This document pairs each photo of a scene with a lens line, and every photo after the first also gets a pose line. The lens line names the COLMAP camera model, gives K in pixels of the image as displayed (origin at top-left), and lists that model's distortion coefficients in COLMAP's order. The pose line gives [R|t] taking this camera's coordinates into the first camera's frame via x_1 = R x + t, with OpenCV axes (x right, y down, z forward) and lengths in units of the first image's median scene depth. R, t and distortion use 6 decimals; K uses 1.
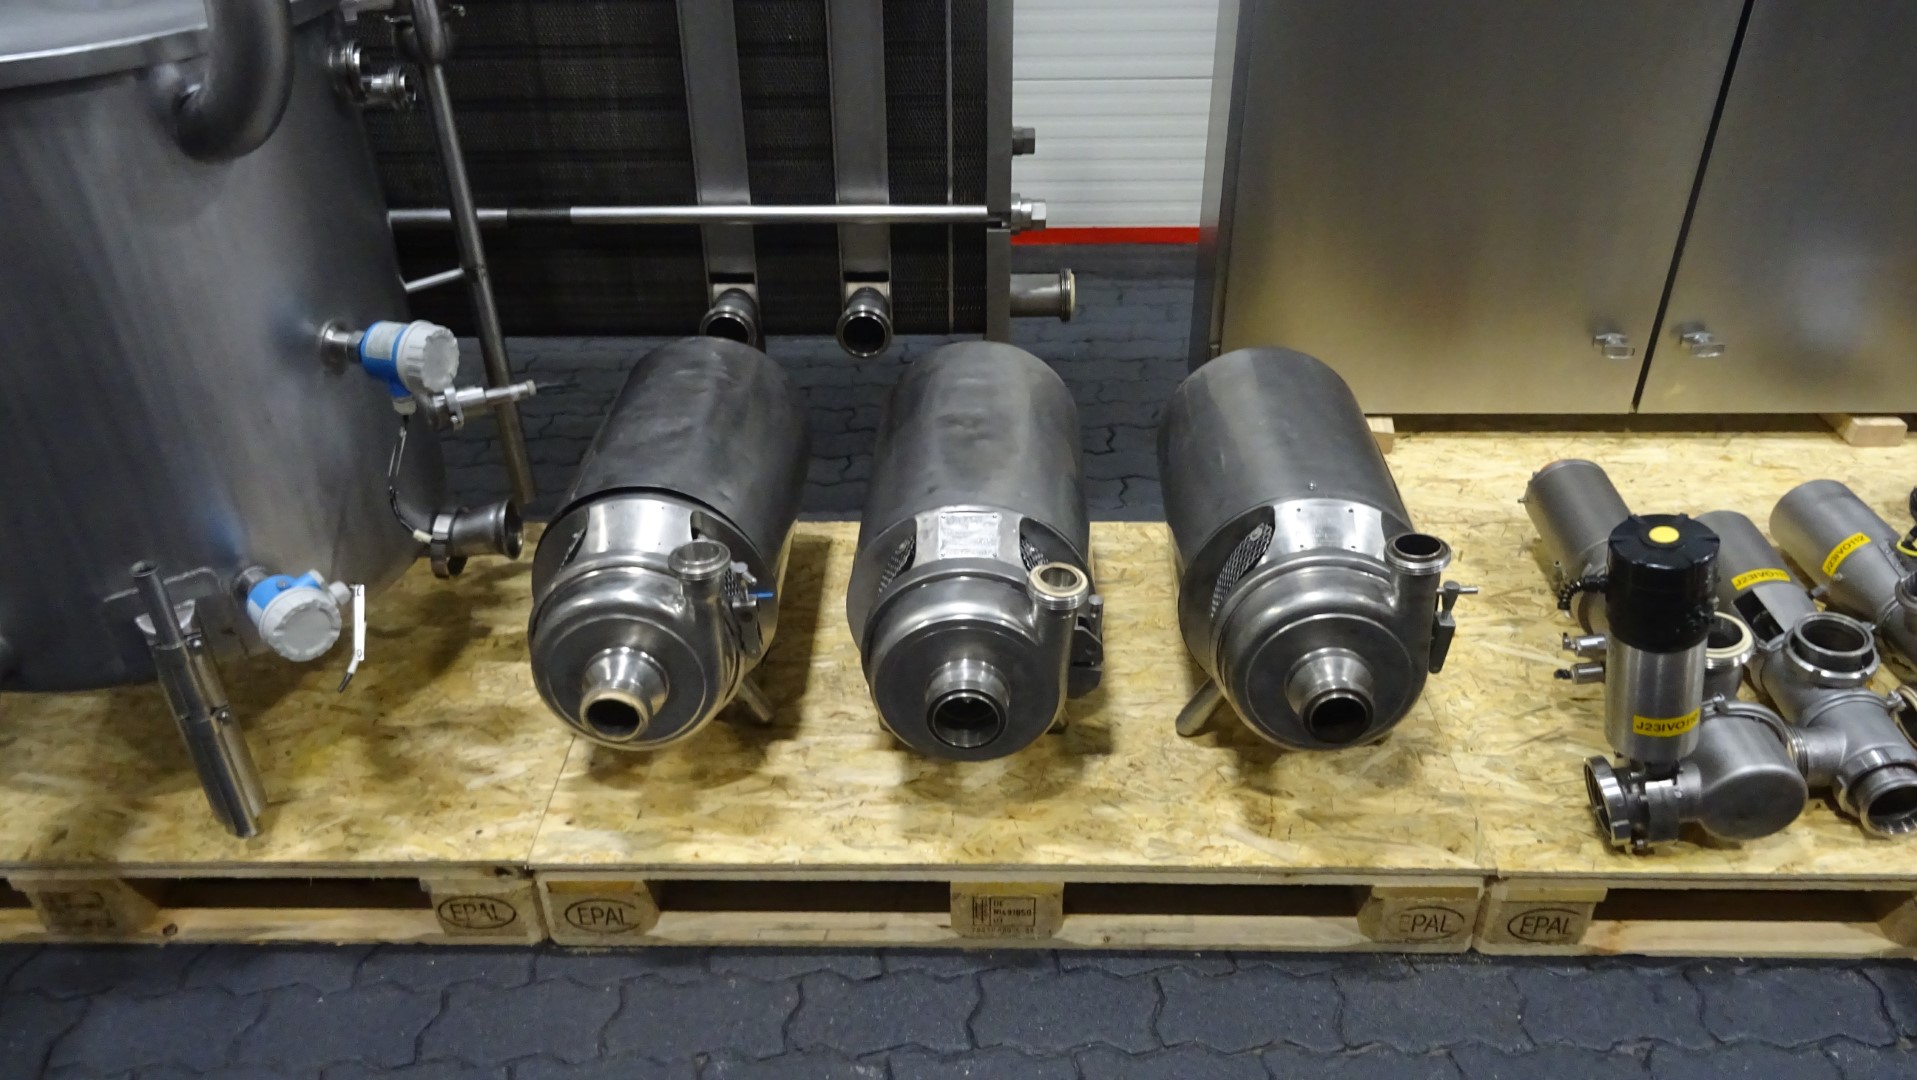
lens RADIAL K [[1374.2, 0, 955.6], [0, 1374.2, 545.5], [0, 0, 1]] dist [0.000186, -0.010380]
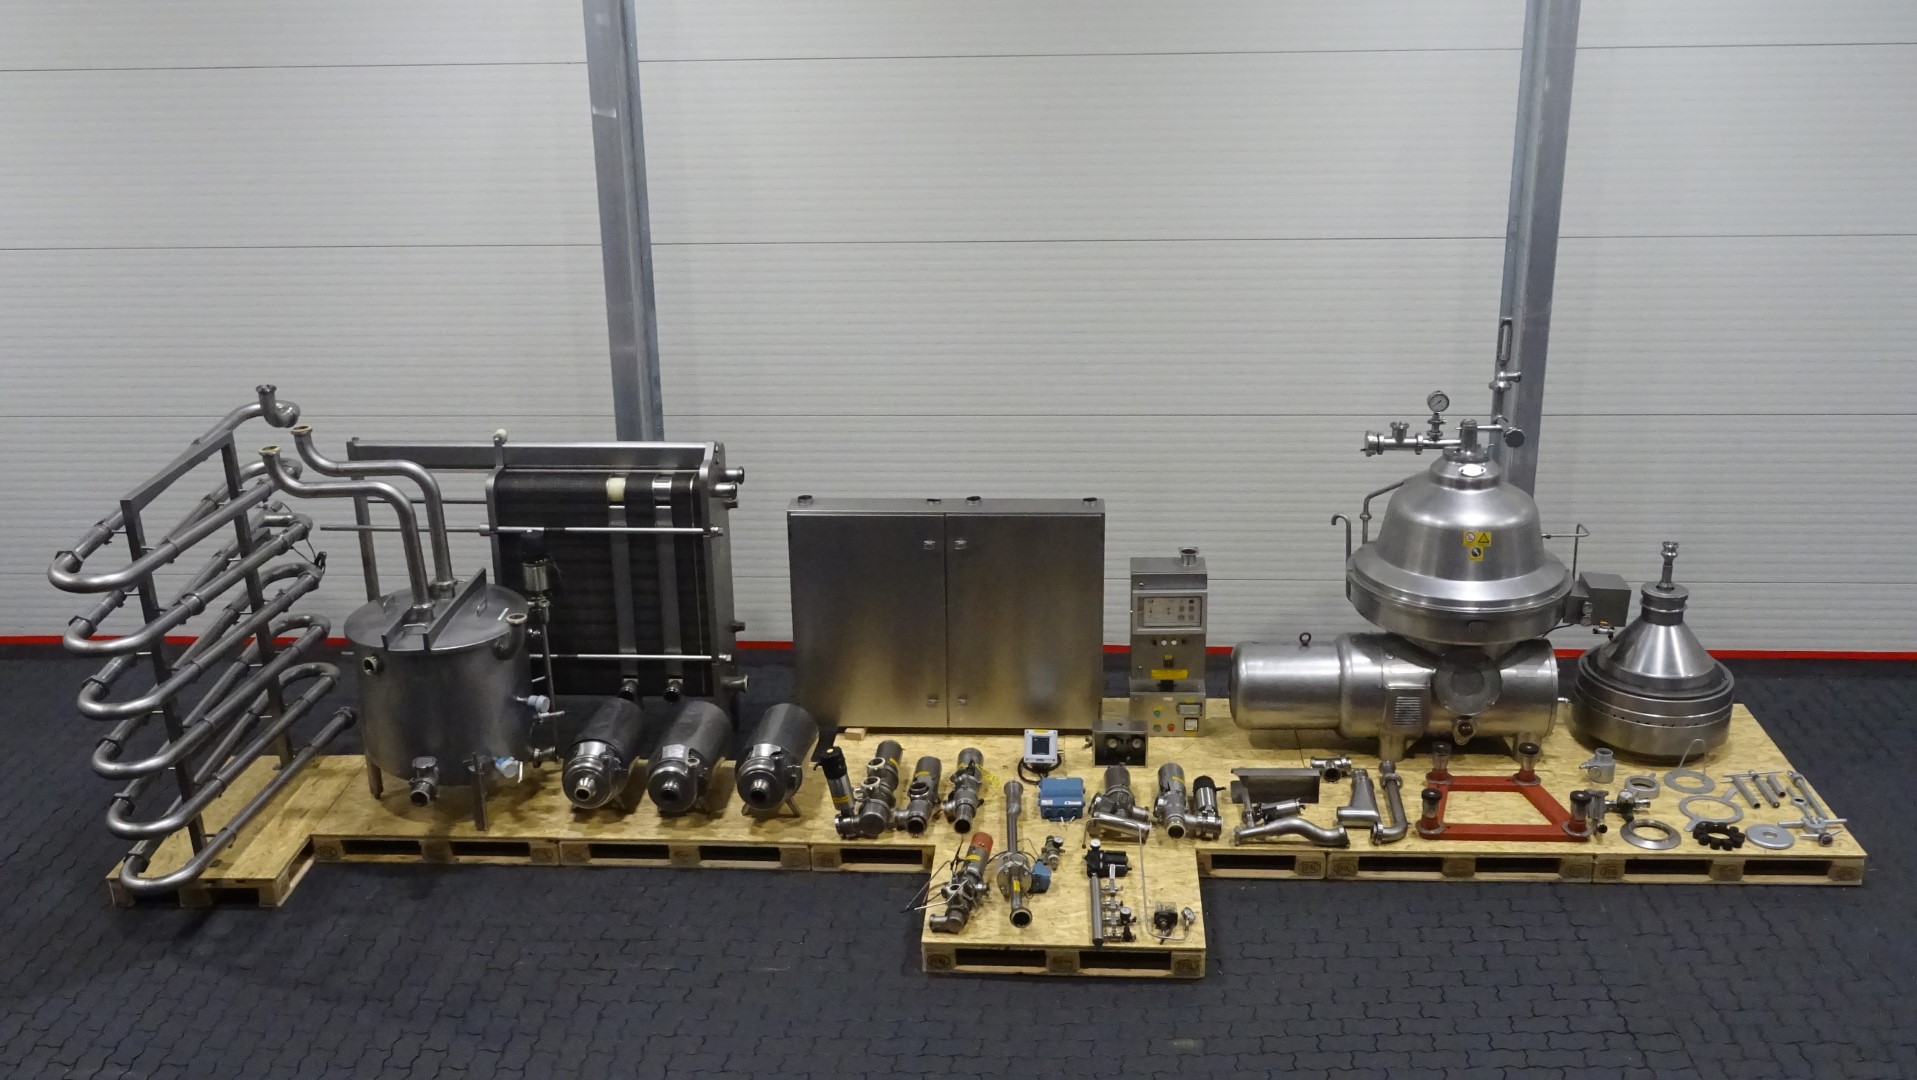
lens RADIAL K [[1810.7, 0, 957.7], [0, 1810.7, 534.7], [0, 0, 1]] dist [0.006731, 0.000000]
pose [[0.998942, 0.010341, -0.044820, 0.973704], [-0.019740, 0.976492, -0.214649, 0.450701], [0.041547, 0.215307, 0.975662, -3.878823]]
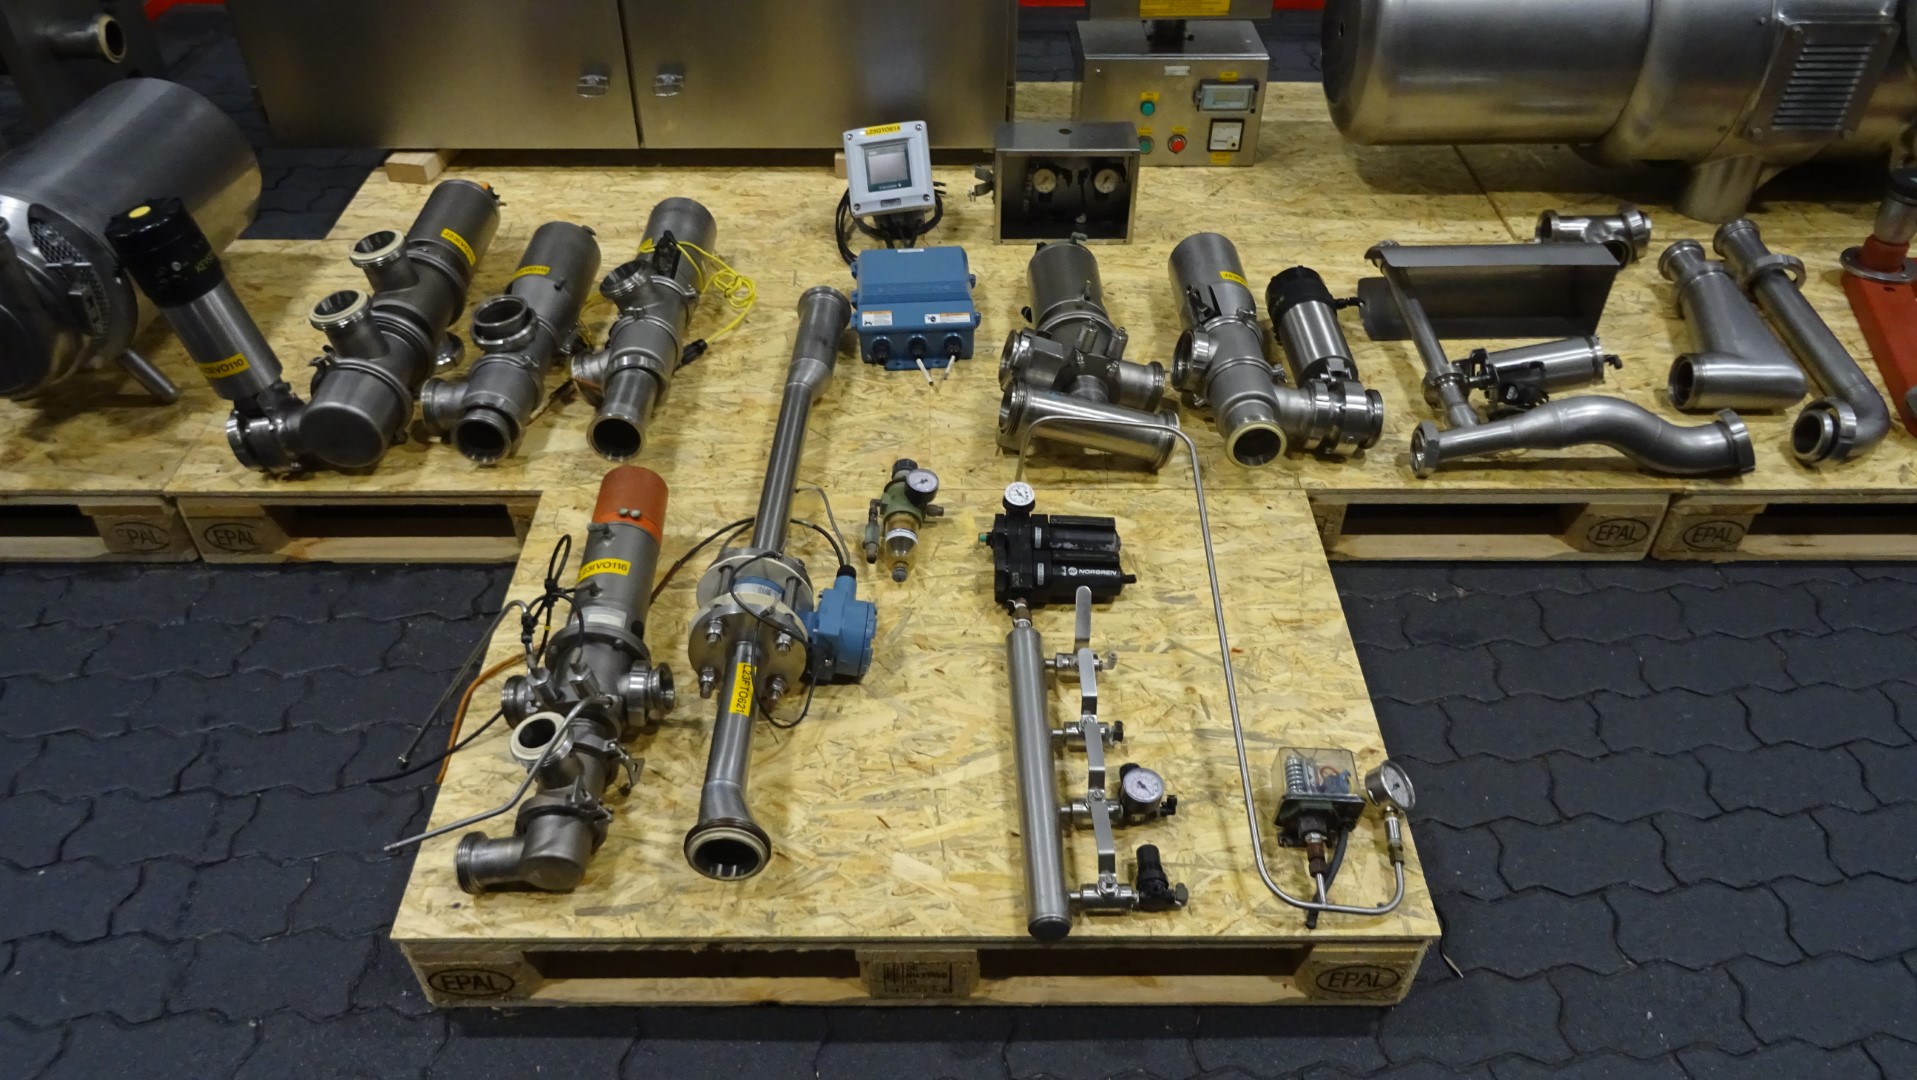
lens RADIAL K [[1374.2, 0, 959.8], [0, 1374.2, 543.5], [0, 0, 1]] dist [0.000186, -0.010380]
pose [[0.999359, -0.003953, 0.035569, 1.037131], [-0.001142, 0.989854, 0.142083, 0.098180], [-0.035770, -0.142032, 0.989216, -0.281799]]
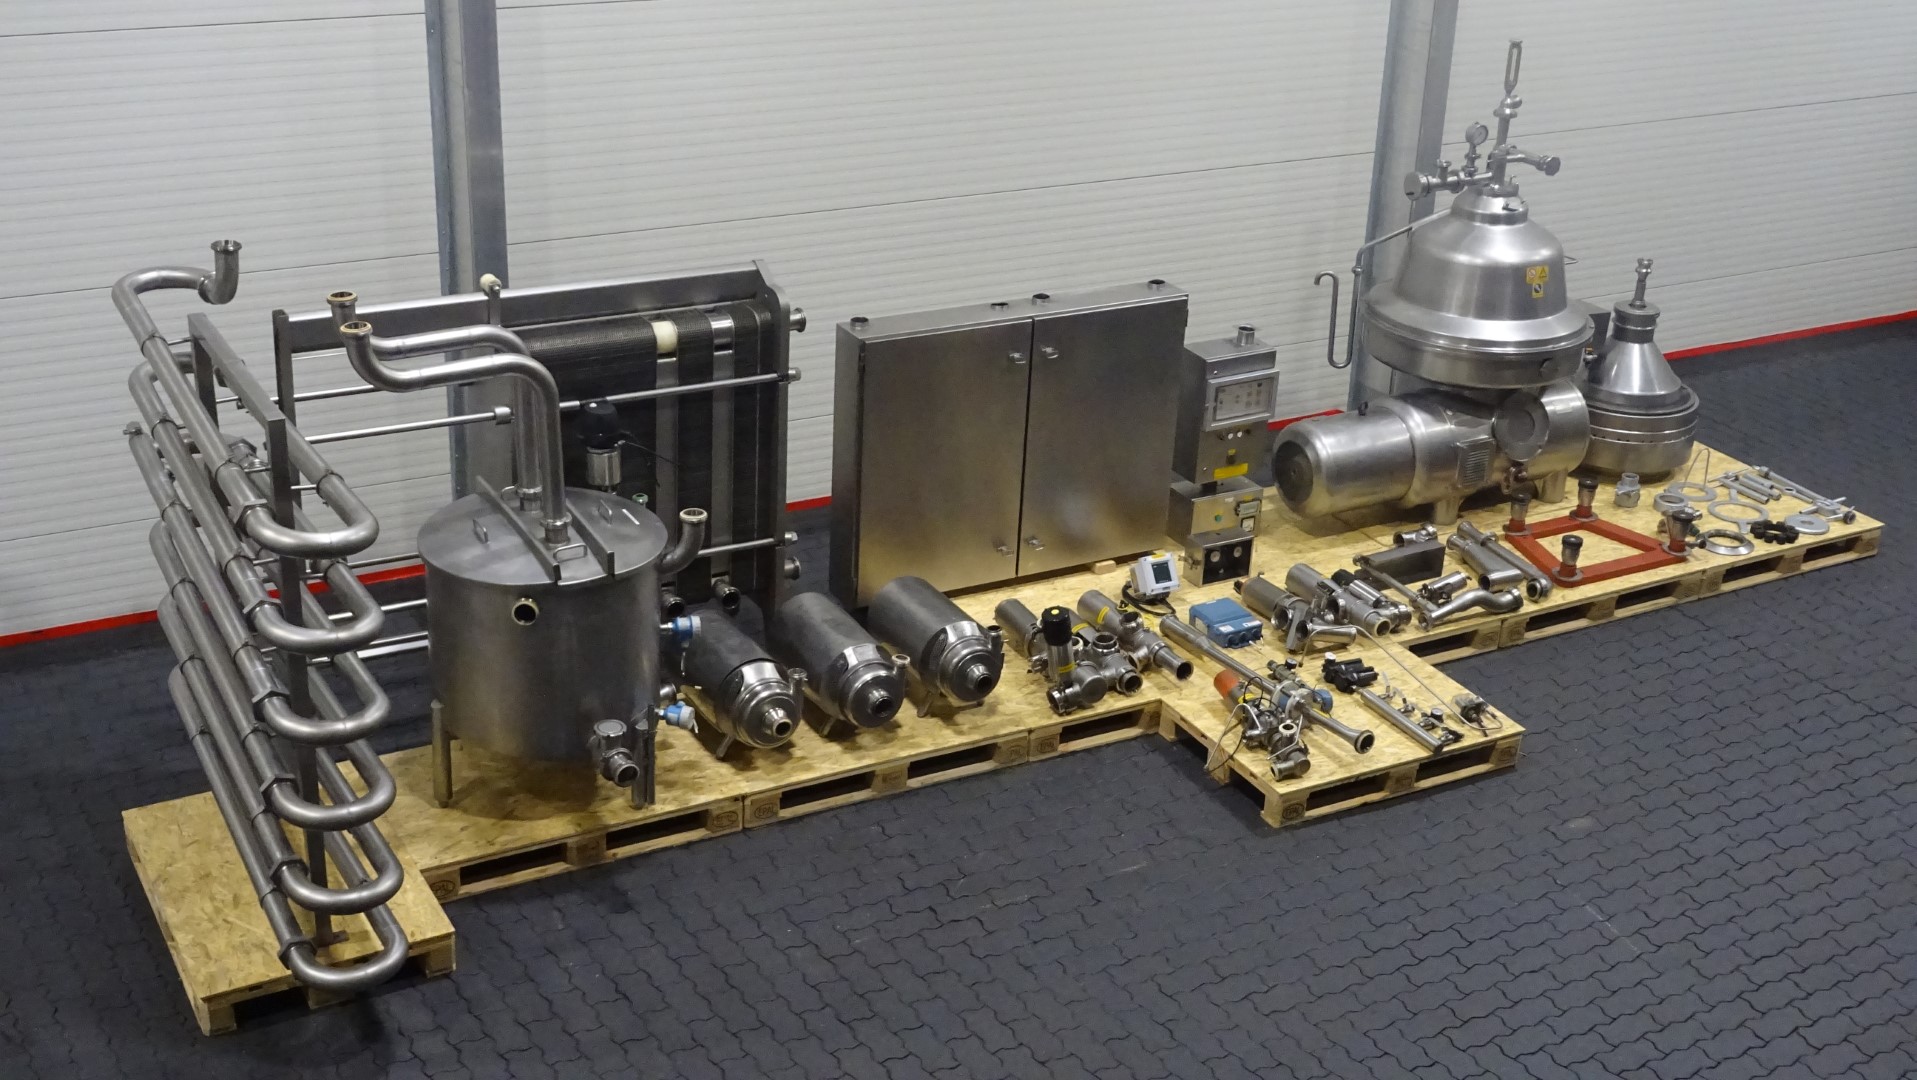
lens RADIAL K [[2299.5, 0, 957.2], [0, 2299.5, 532.7], [0, 0, 1]] dist [0.023955, 0.000000]
pose [[0.860868, -0.155589, 0.484456, -2.125801], [0.223334, 0.971029, -0.085000, 0.202347], [-0.457196, 0.181369, 0.870676, -3.415366]]
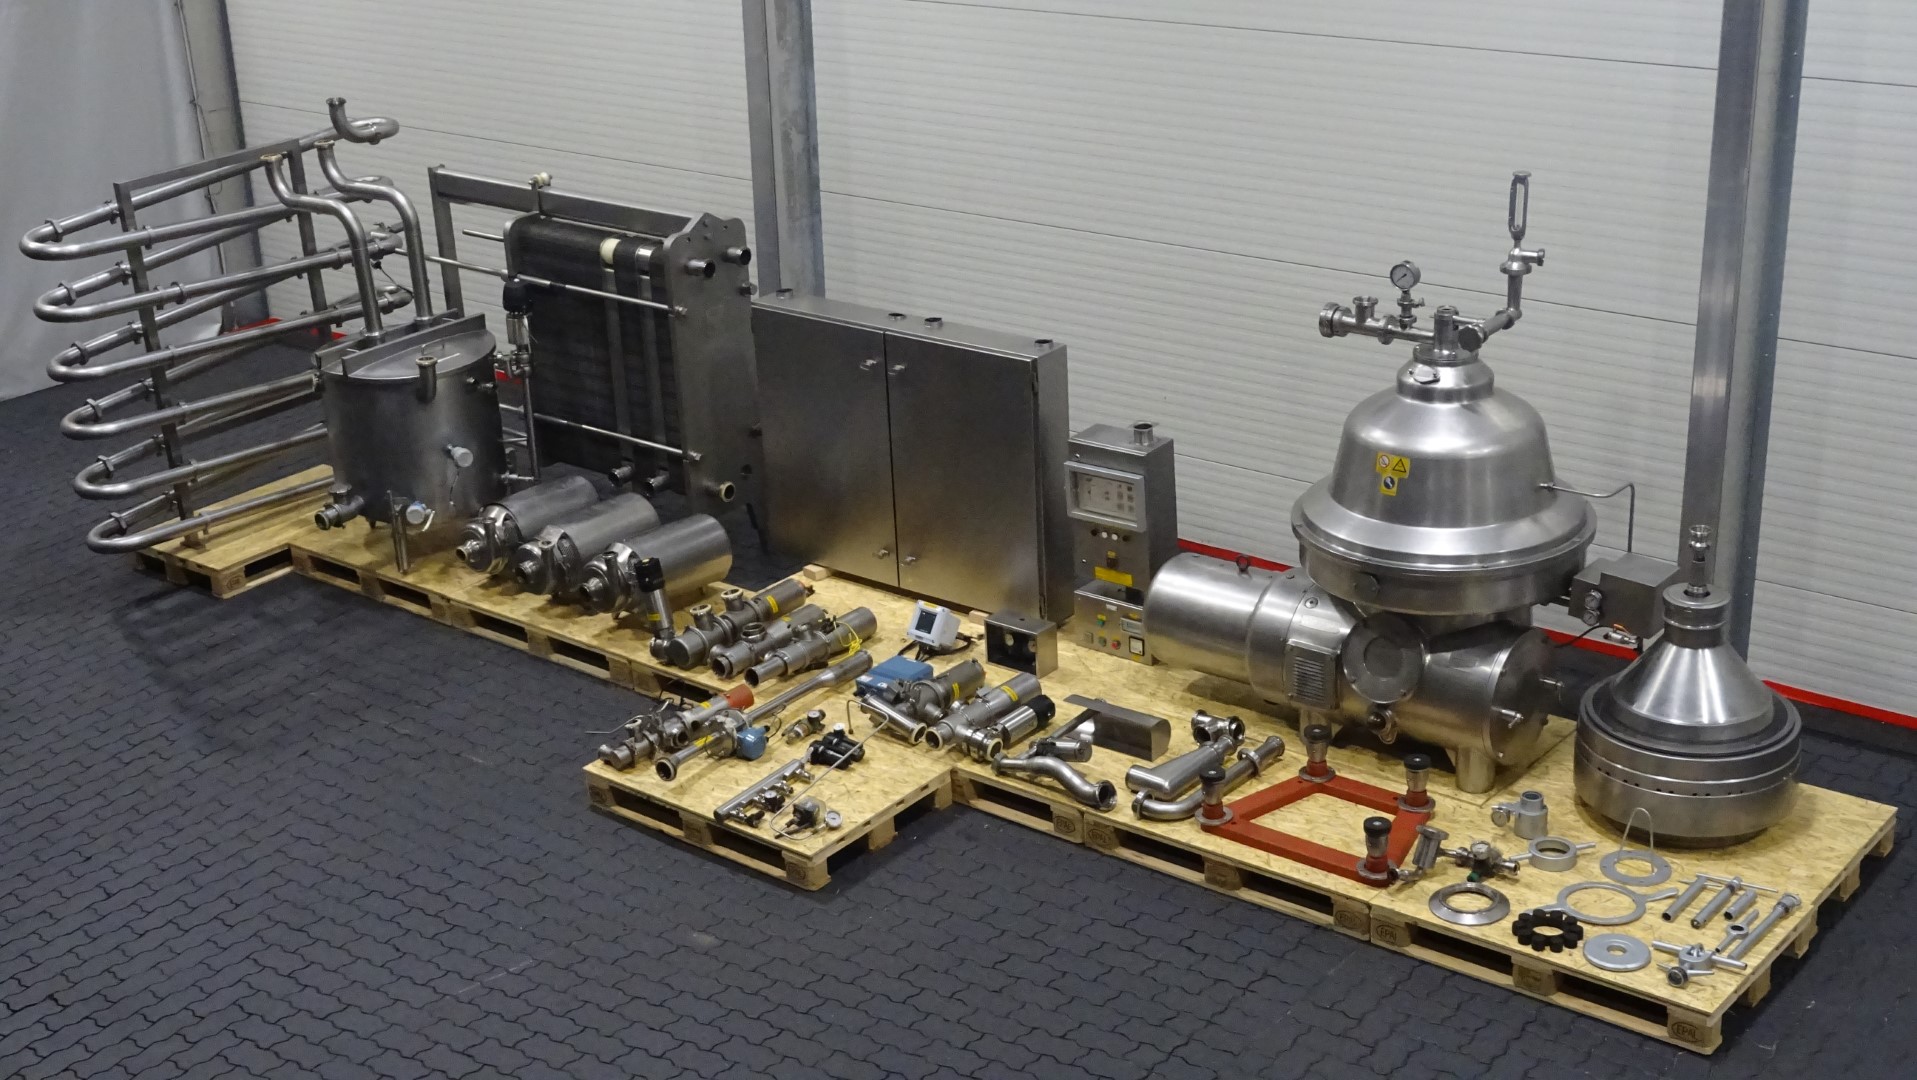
lens RADIAL K [[2415.0, 0, 959.0], [0, 2415.0, 547.4], [0, 0, 1]] dist [-0.000272, 0.000000]
pose [[0.783550, 0.208744, -0.585214, 4.330395], [-0.300161, 0.951848, -0.062368, 0.097081], [0.544016, 0.224527, 0.808477, -3.356904]]
